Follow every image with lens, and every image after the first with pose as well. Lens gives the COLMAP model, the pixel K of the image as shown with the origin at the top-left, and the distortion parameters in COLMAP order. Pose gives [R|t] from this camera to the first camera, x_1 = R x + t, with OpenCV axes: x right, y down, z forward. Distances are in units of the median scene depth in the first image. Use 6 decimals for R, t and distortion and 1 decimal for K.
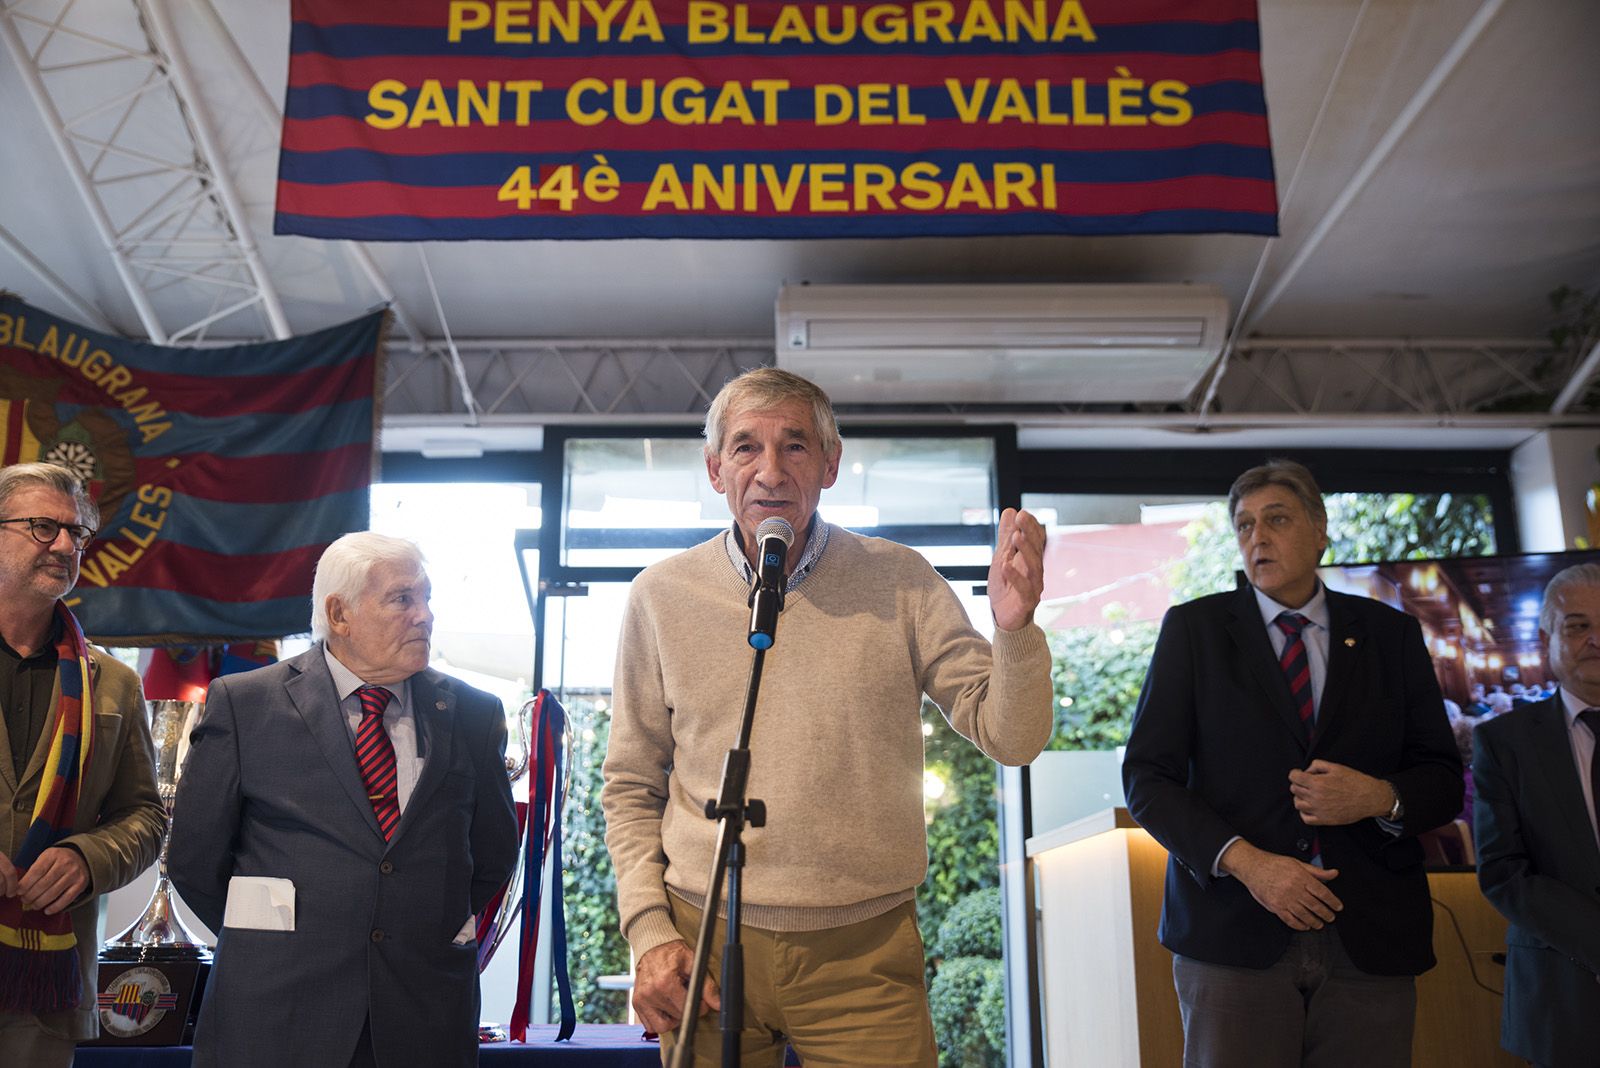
lens RADIAL K [[1579.2, 0, 788.4], [0, 1579.2, 518.4], [0, 0, 1]] dist [-0.000363, 0.000000]
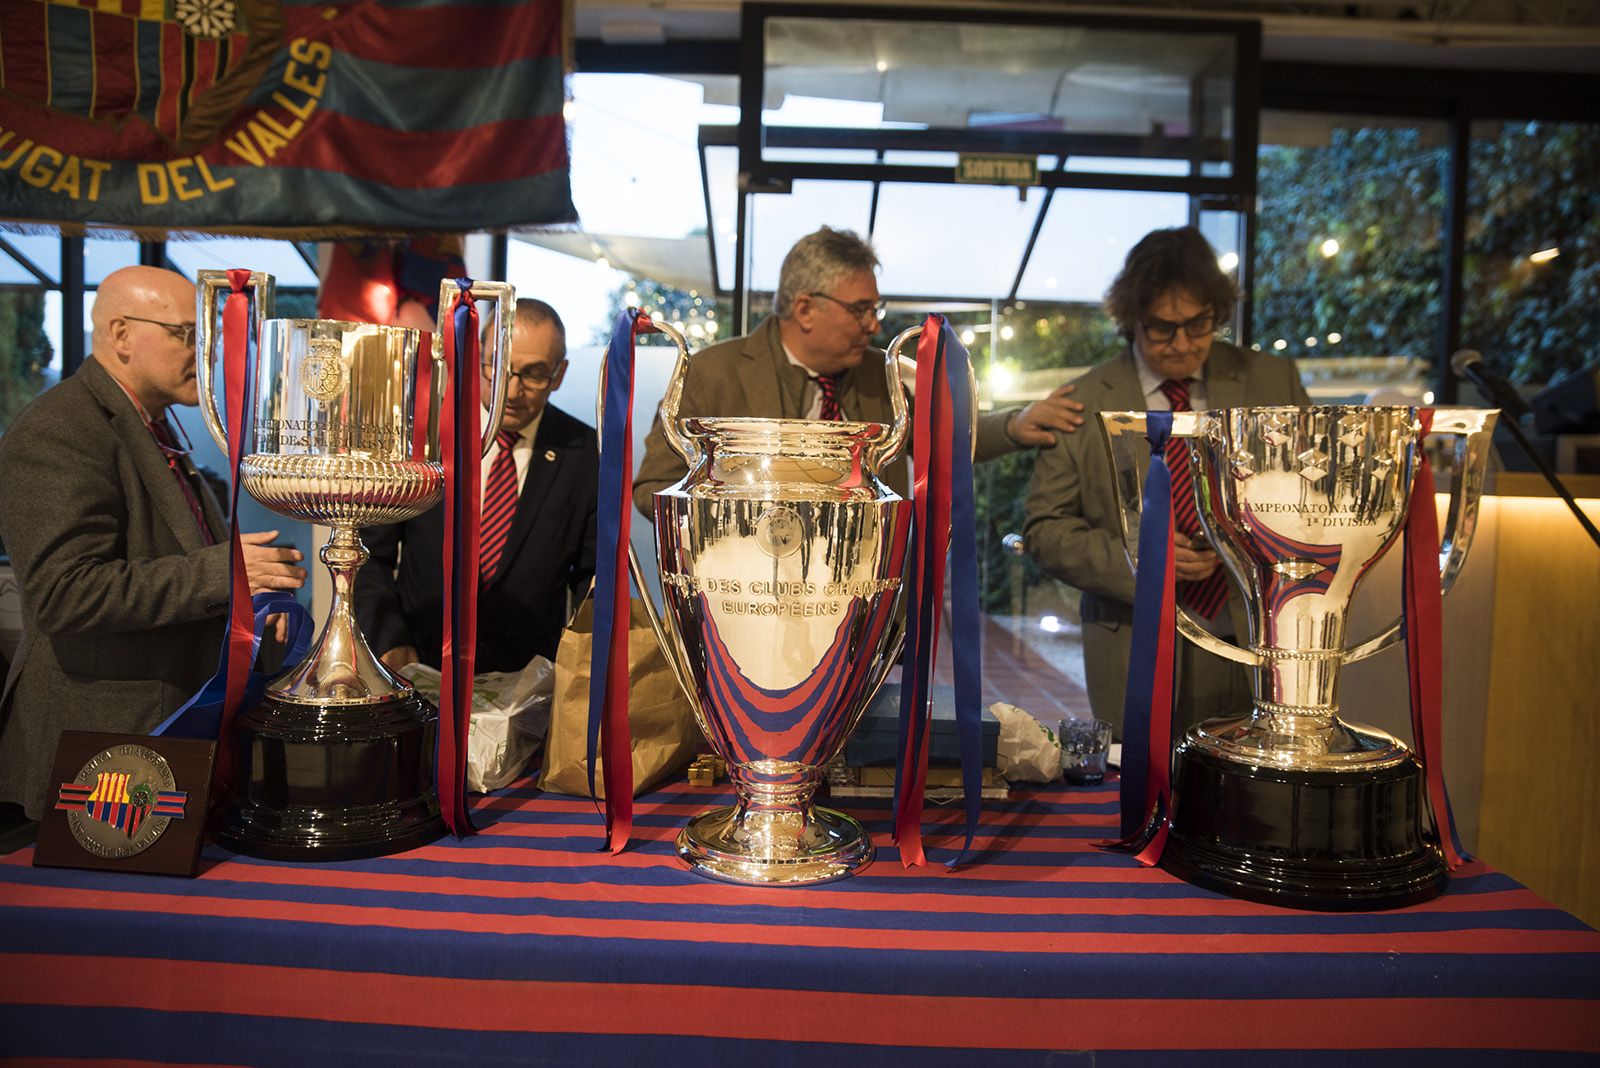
lens RADIAL K [[1116.7, 0, 799.5], [0, 1116.7, 531.7], [0, 0, 1]] dist [-0.126142, 0.089386]
pose [[0.999594, 0.028497, -0.000156, -0.139764], [-0.026978, 0.948052, 0.316969, 0.037432], [0.009181, -0.316836, 0.948436, 0.392309]]
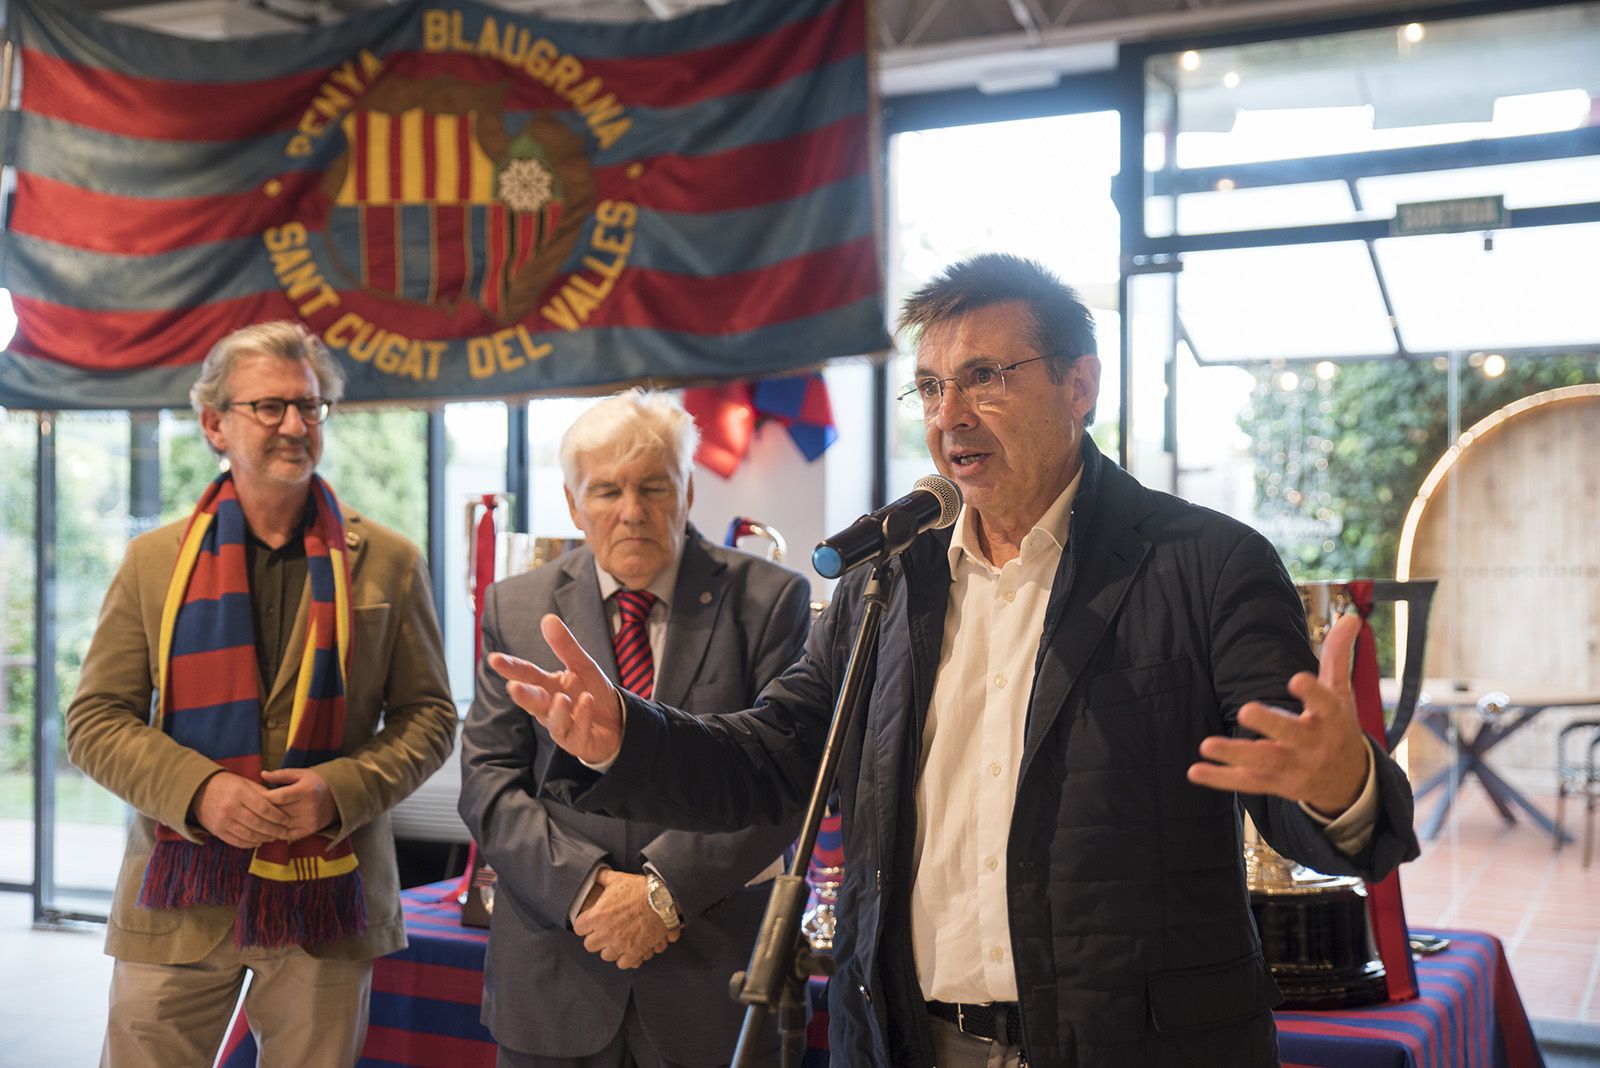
lens RADIAL K [[1952.4, 0, 778.0], [0, 1952.4, 556.3], [0, 0, 1]] dist [0.020457, 0.000000]
pose [[0.896386, 0.003650, -0.443260, 0.136923], [0.111521, 0.965946, 0.233478, -0.071890], [0.429017, -0.258720, 0.865453, 0.090763]]
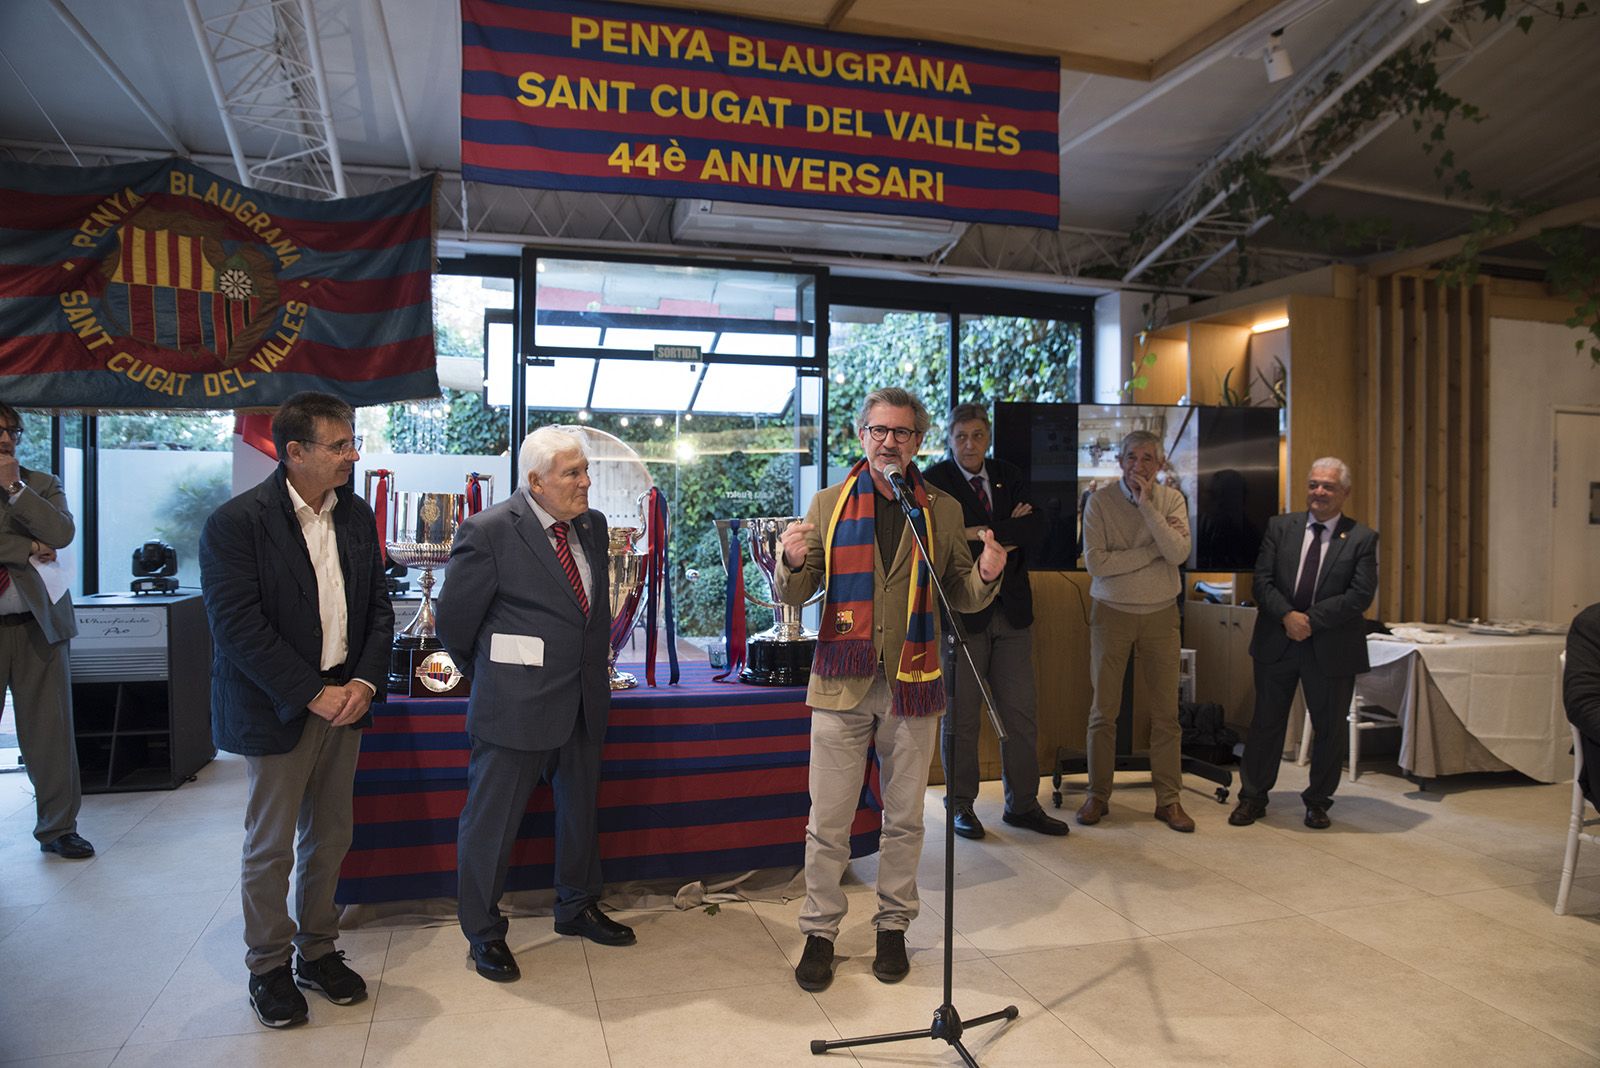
lens RADIAL K [[1116.7, 0, 802.4], [0, 1116.7, 543.4], [0, 0, 1]] dist [-0.126142, 0.089386]
pose [[0.962051, 0.002902, 0.272855, -0.224852], [-0.080953, 0.957961, 0.275240, -0.120899], [-0.260585, -0.286883, 0.921842, -0.111446]]
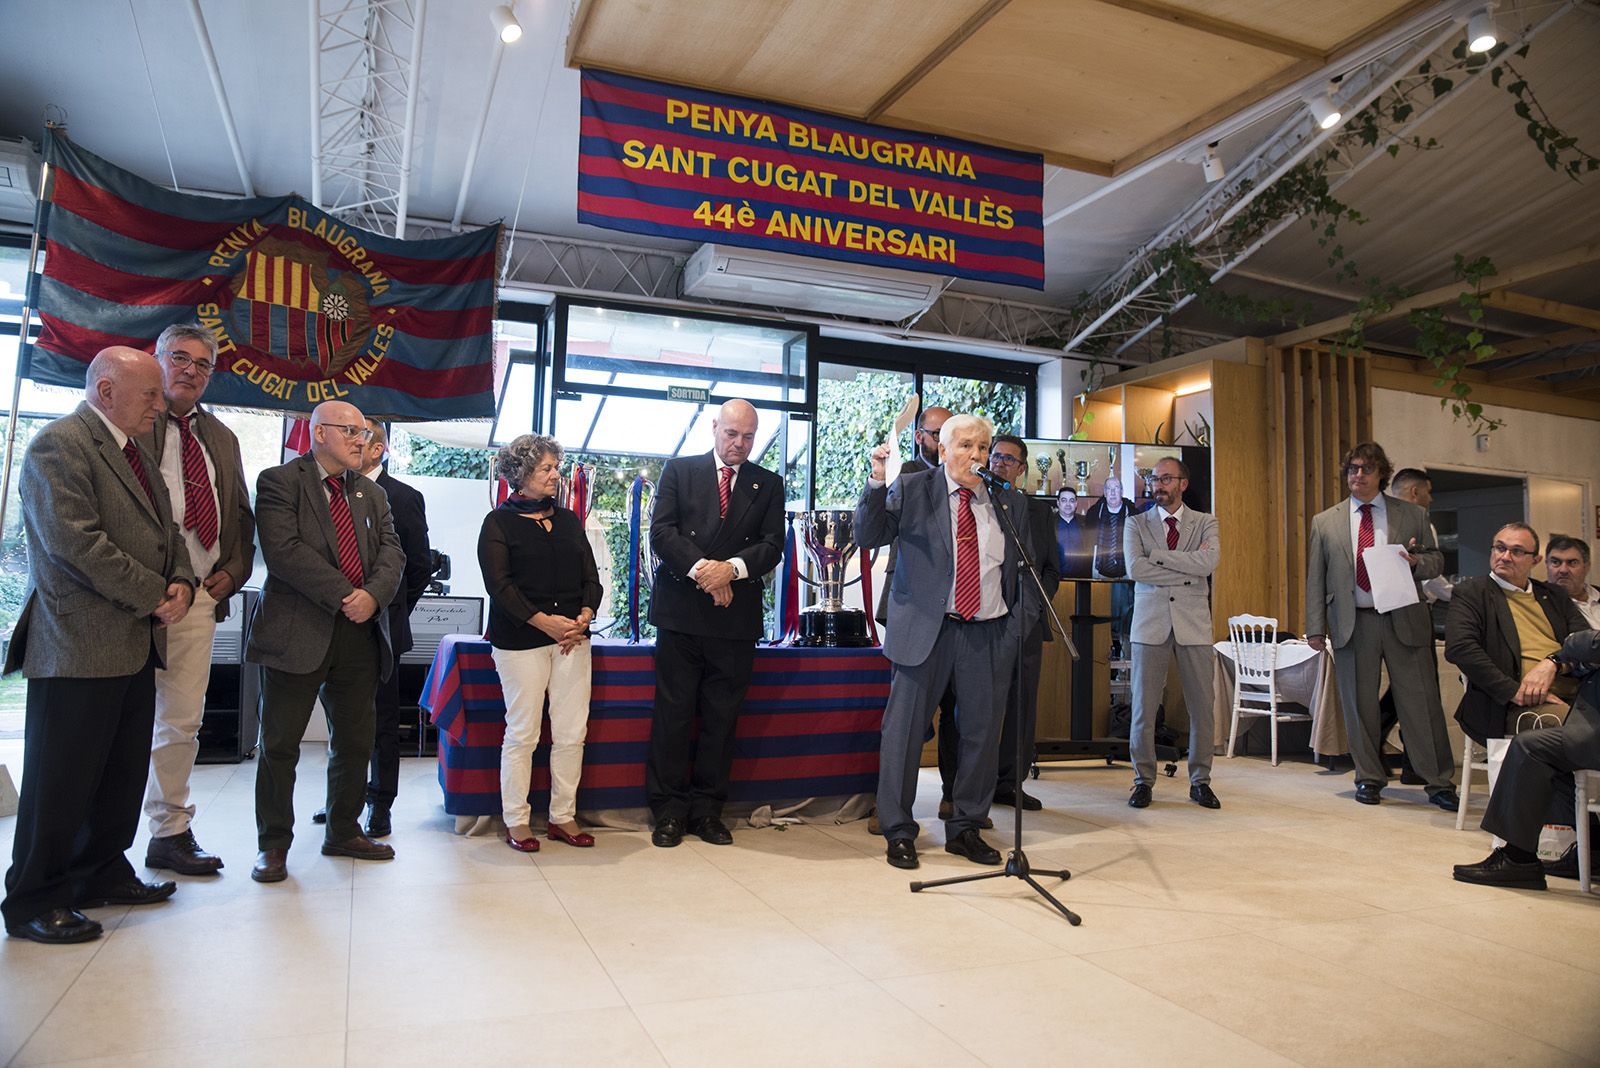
lens RADIAL K [[1116.7, 0, 792.0], [0, 1116.7, 531.9], [0, 0, 1]] dist [-0.126142, 0.089386]
pose [[0.932761, 0.049424, 0.357091, -0.403972], [-0.120082, 0.976585, 0.178499, -0.065434], [-0.339908, -0.209377, 0.916856, -0.250859]]
